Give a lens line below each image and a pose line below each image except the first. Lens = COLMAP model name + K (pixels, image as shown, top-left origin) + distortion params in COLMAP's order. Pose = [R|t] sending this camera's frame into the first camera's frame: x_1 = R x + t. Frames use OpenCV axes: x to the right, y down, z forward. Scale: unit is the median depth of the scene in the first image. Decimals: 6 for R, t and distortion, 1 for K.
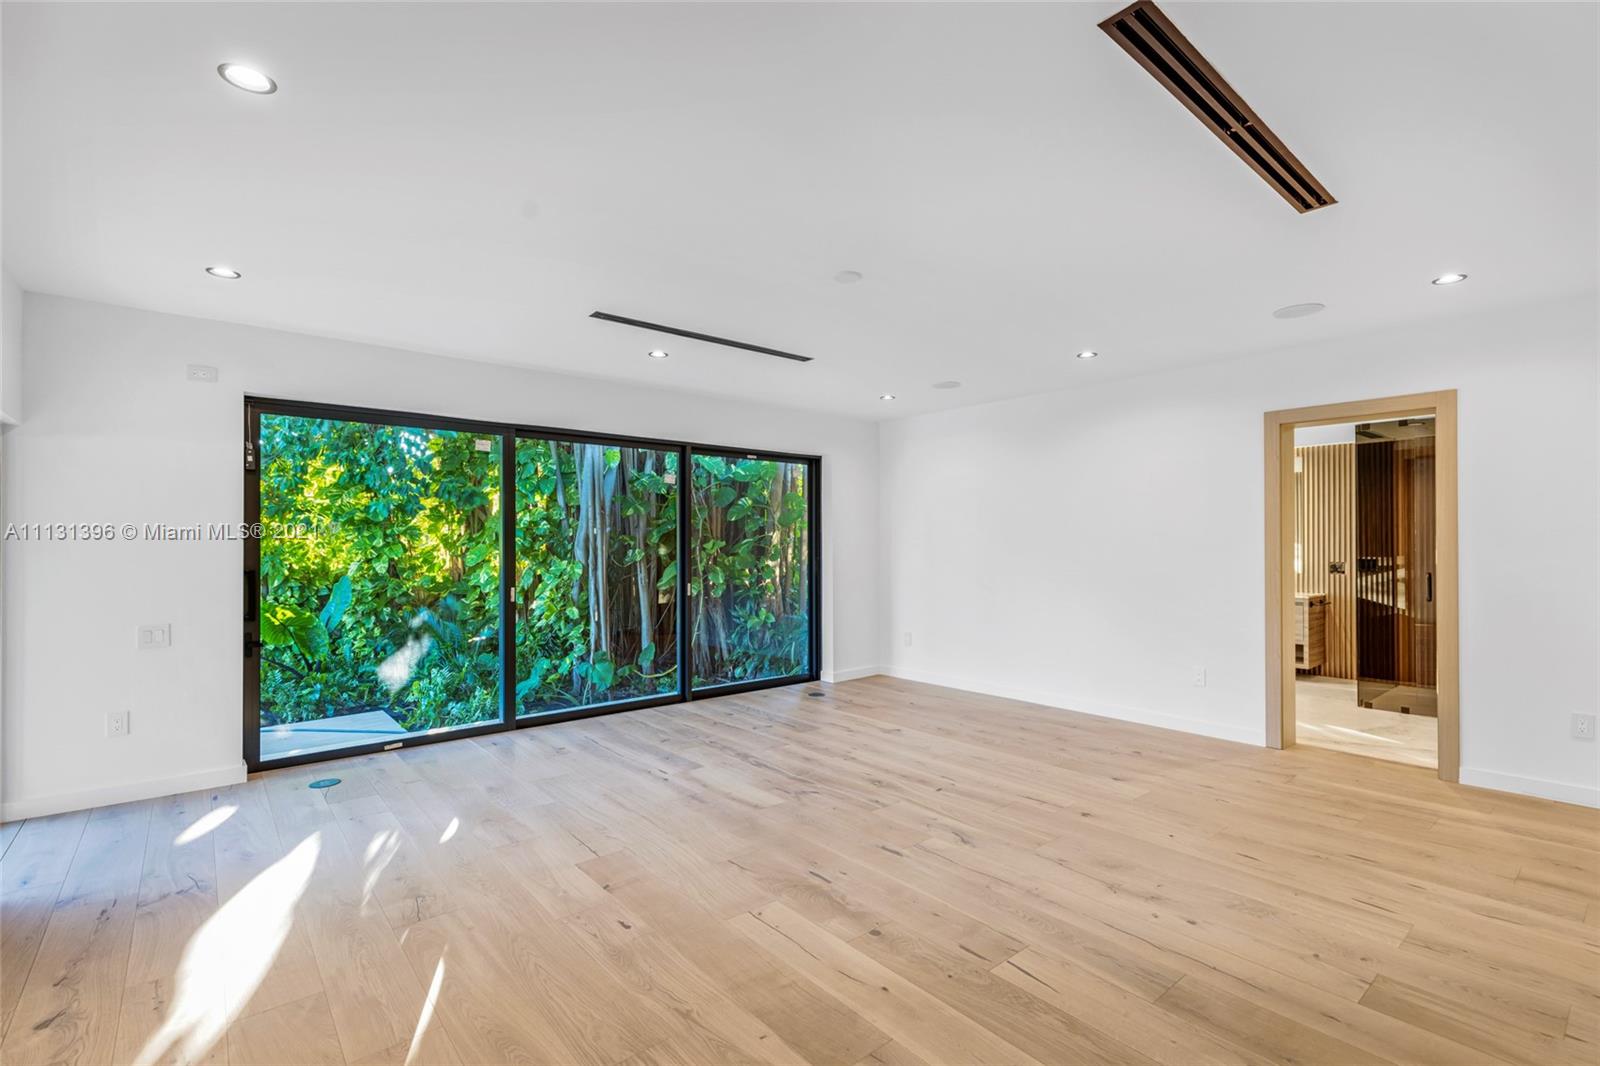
lens RADIAL K [[722.5, 0, 811.1], [0, 722.5, 529.5], [0, 0, 1]] dist [0.005628, 0.000870]
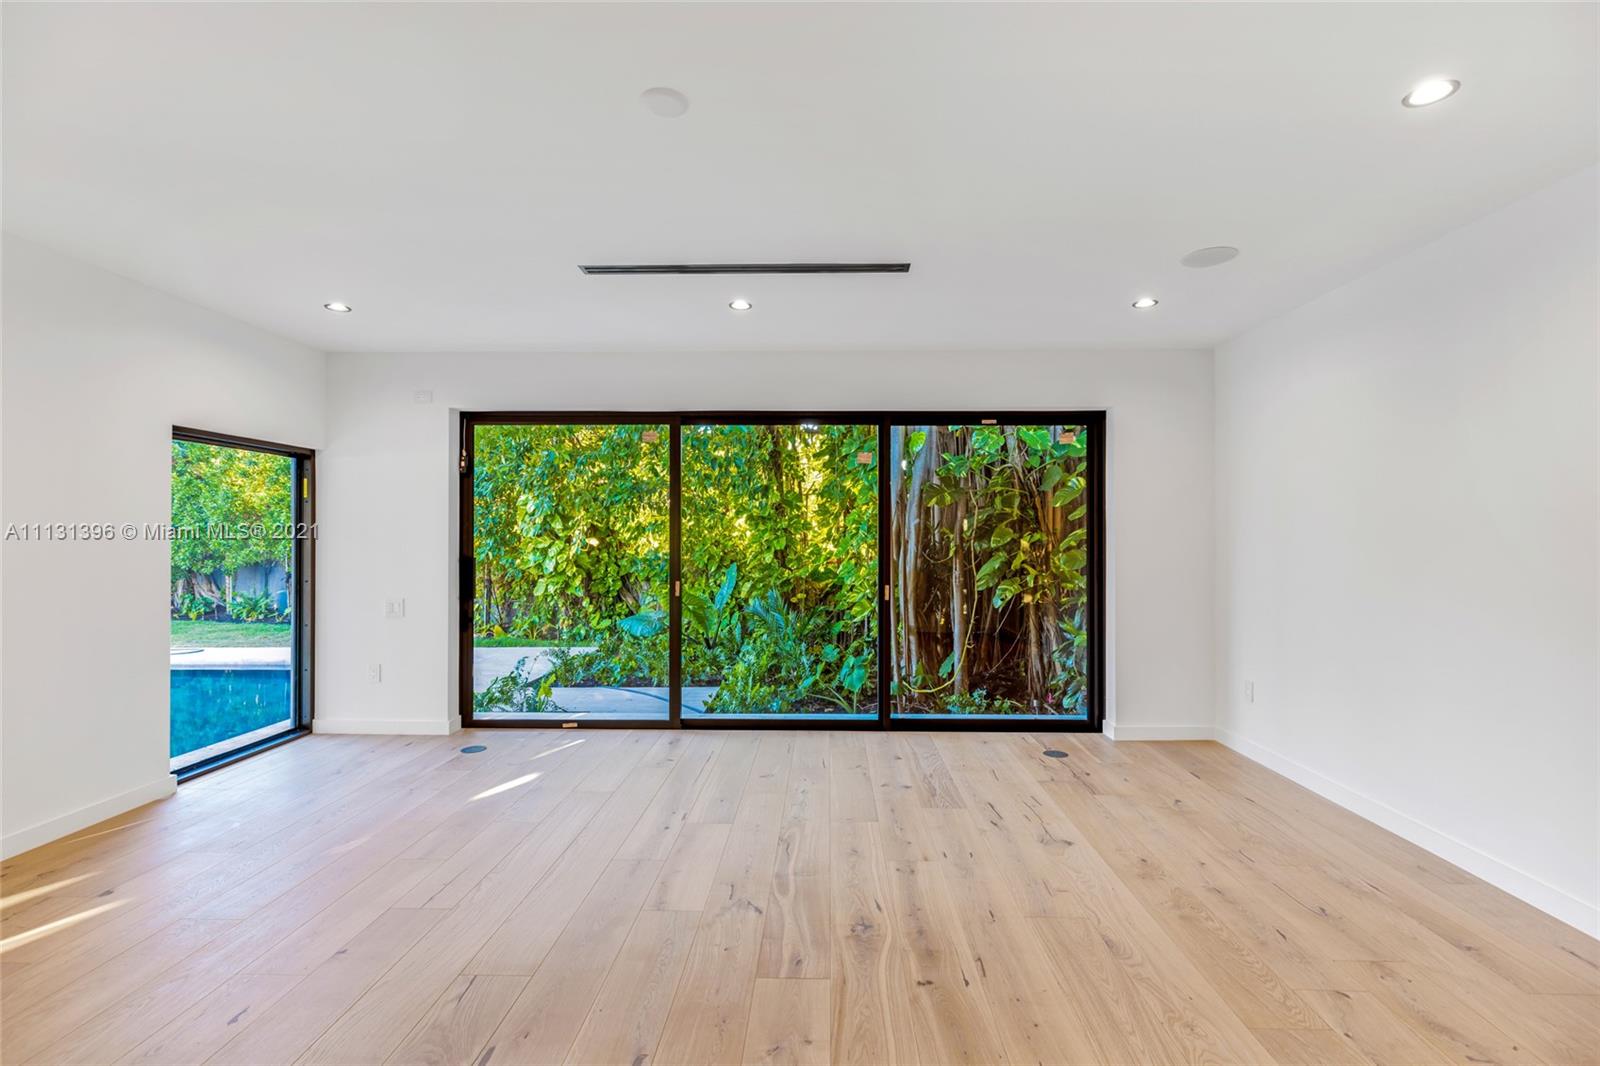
lens RADIAL K [[722.5, 0, 806.4], [0, 722.5, 529.6], [0, 0, 1]] dist [0.005628, 0.000870]
pose [[0.746596, -0.005083, -0.665258, 0.450058], [0.011544, 0.999919, 0.005316, 0.010087], [0.665178, -0.011648, 0.746594, 0.500778]]
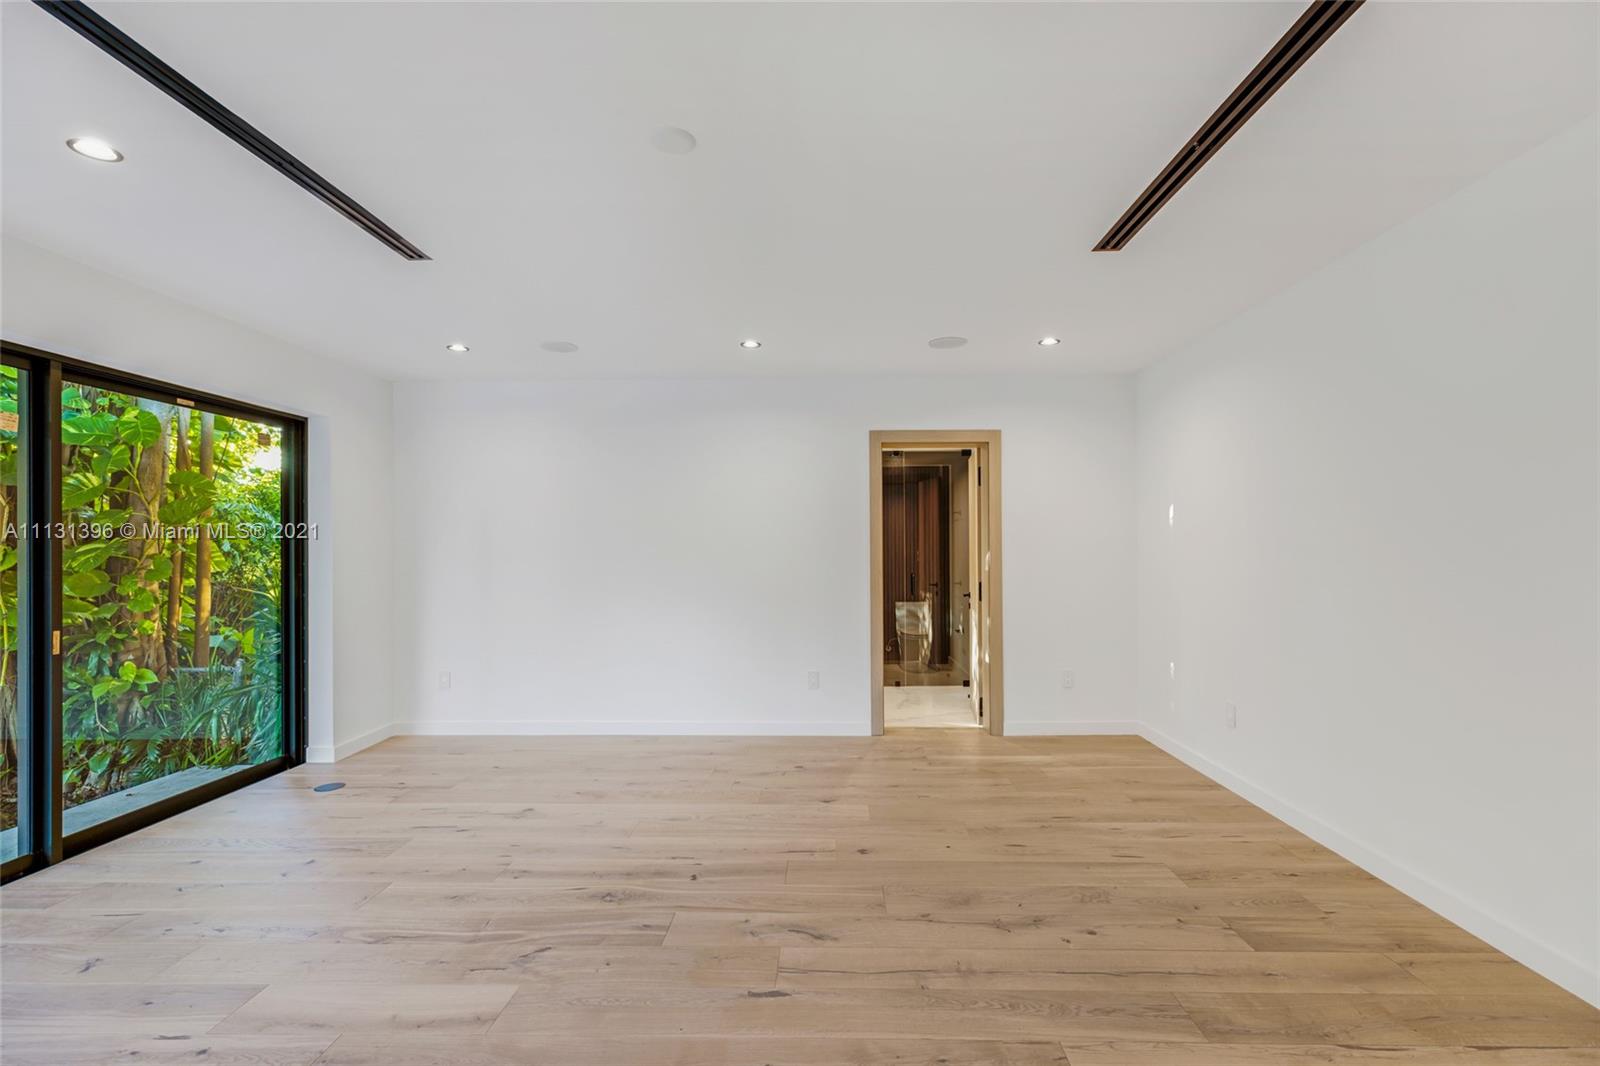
lens RADIAL K [[722.5, 0, 812.8], [0, 722.5, 556.3], [0, 0, 1]] dist [0.005628, 0.000870]
pose [[0.667712, -0.009621, 0.744357, -0.283843], [-0.011481, 0.999664, 0.023220, 0.003200], [-0.744331, -0.024050, 0.667378, 0.384210]]
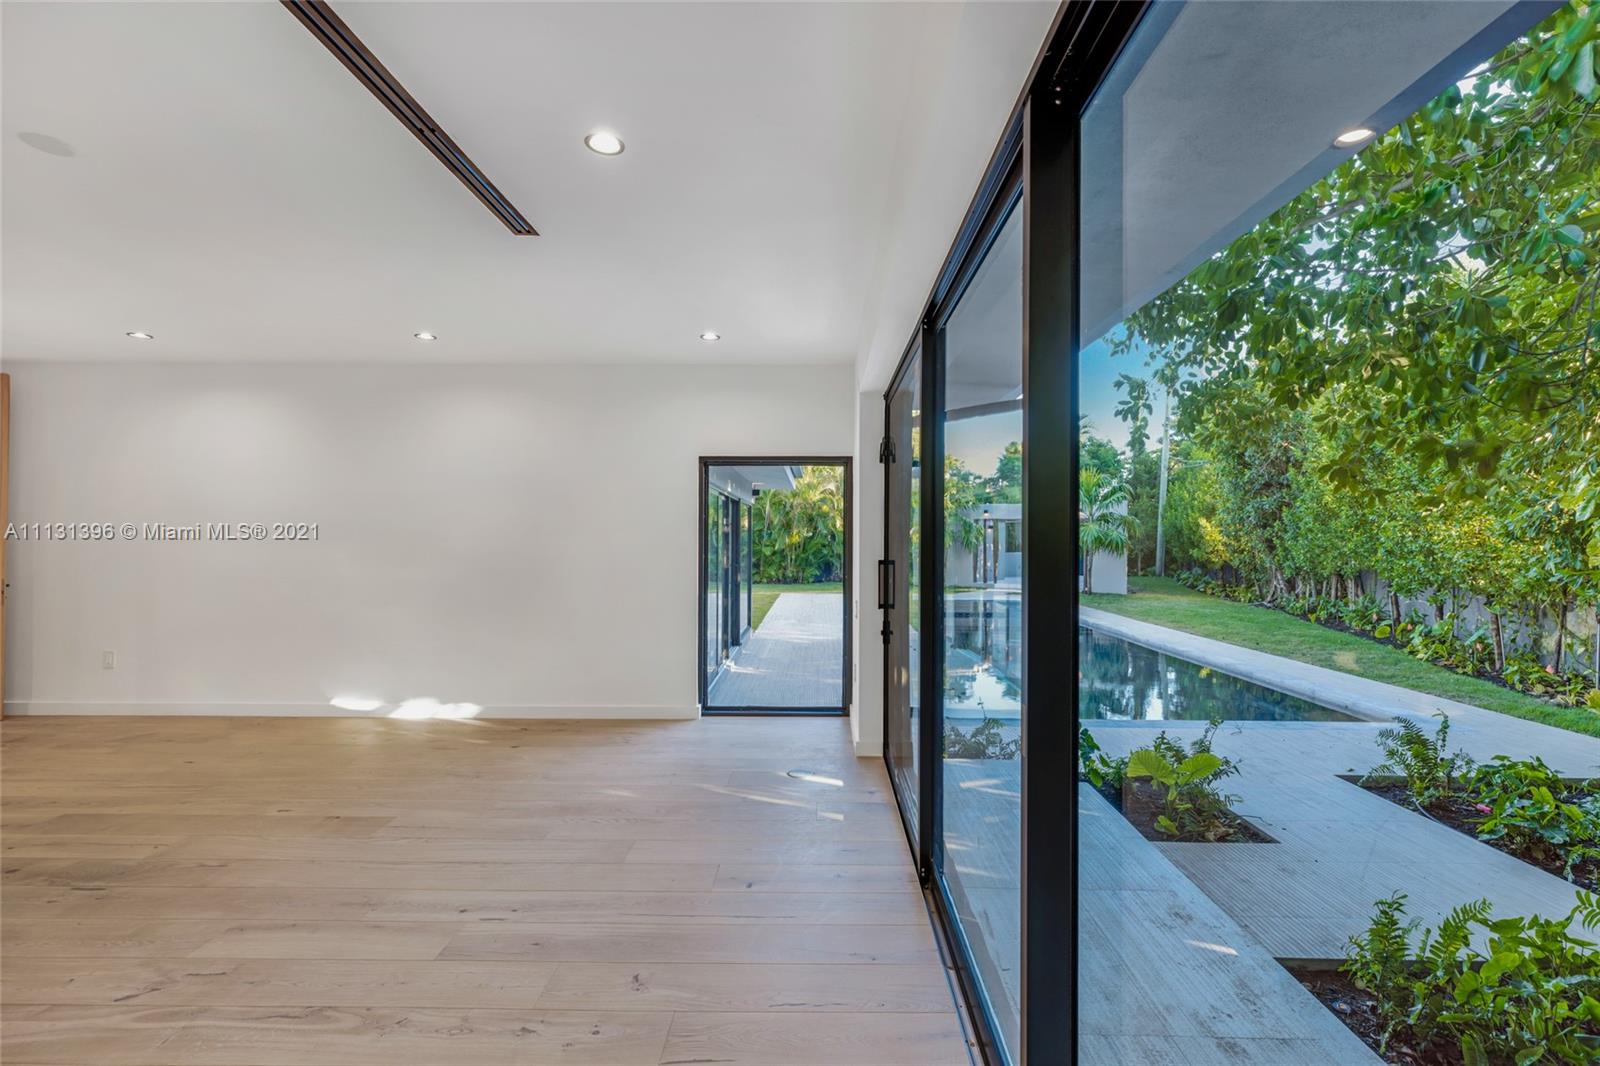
lens RADIAL K [[722.5, 0, 829.8], [0, 722.5, 546.1], [0, 0, 1]] dist [0.005628, 0.000870]
pose [[-0.652140, 0.014923, -0.757952, 0.066168], [0.012980, 0.999879, 0.008519, 0.023853], [0.757988, -0.004283, -0.652255, 1.643735]]
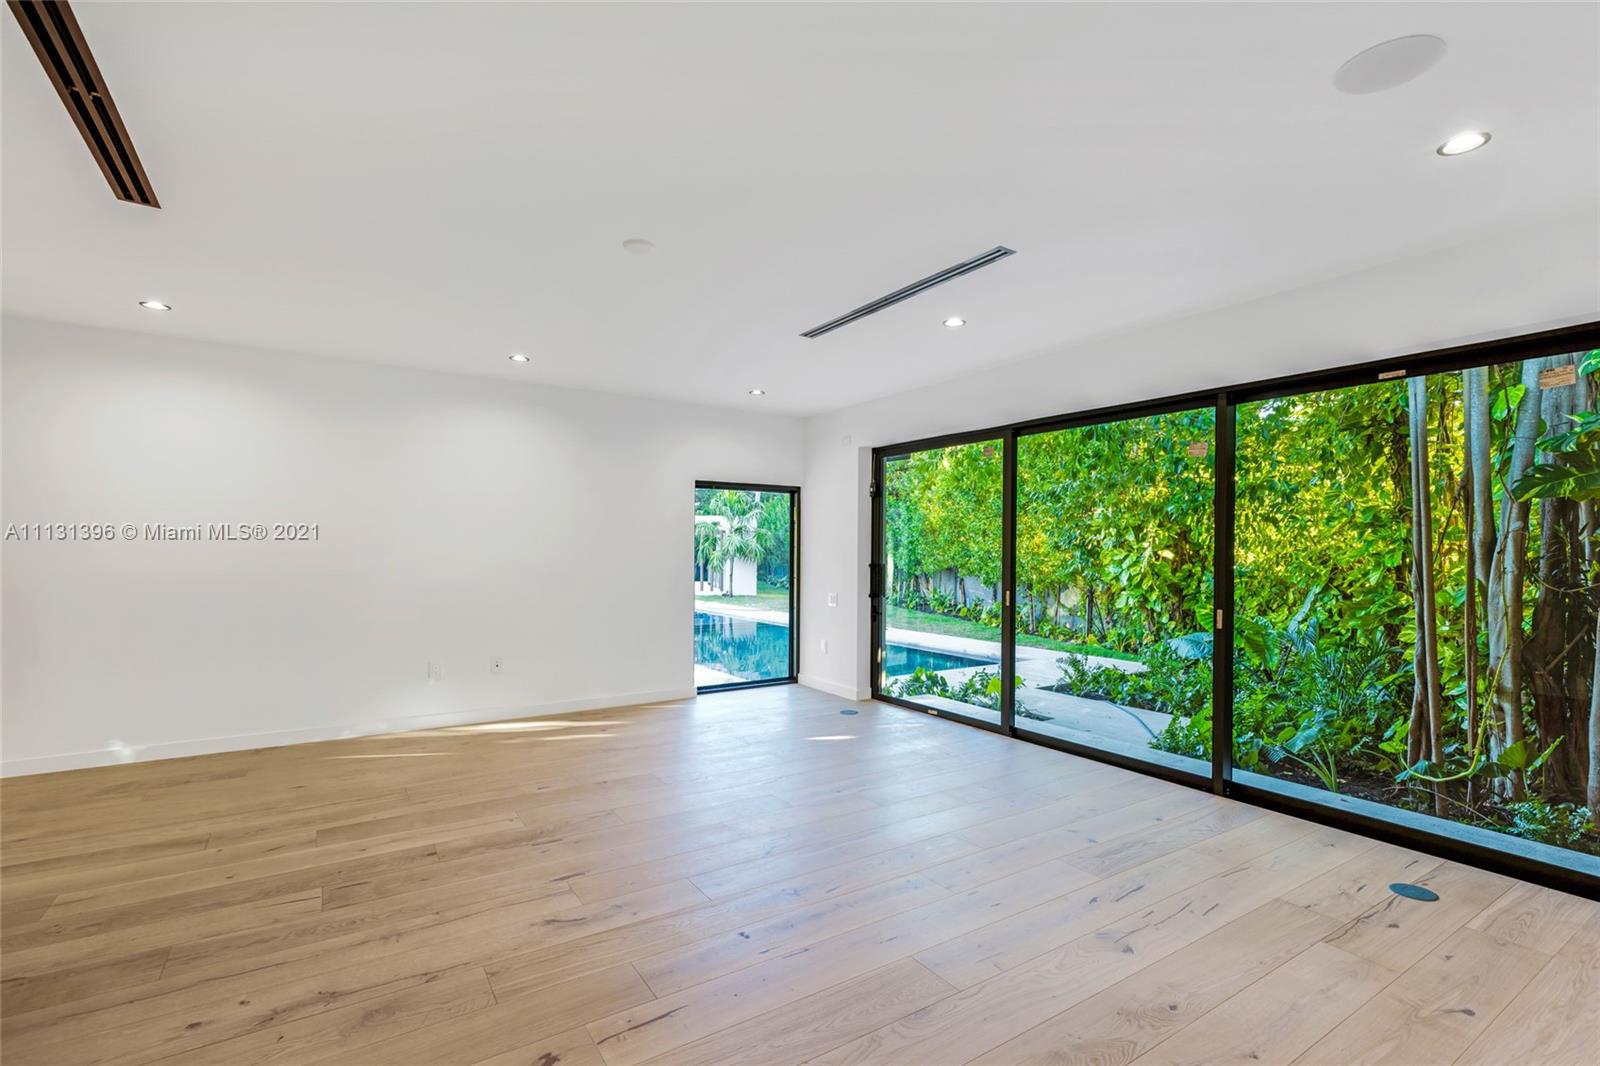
lens RADIAL K [[722.5, 0, 810.5], [0, 722.5, 538.7], [0, 0, 1]] dist [0.005628, 0.000870]
pose [[-0.109289, -0.012585, -0.993930, 0.749851], [0.014522, 0.999793, -0.014256, 0.024566], [0.993904, -0.015992, -0.109084, 1.062952]]
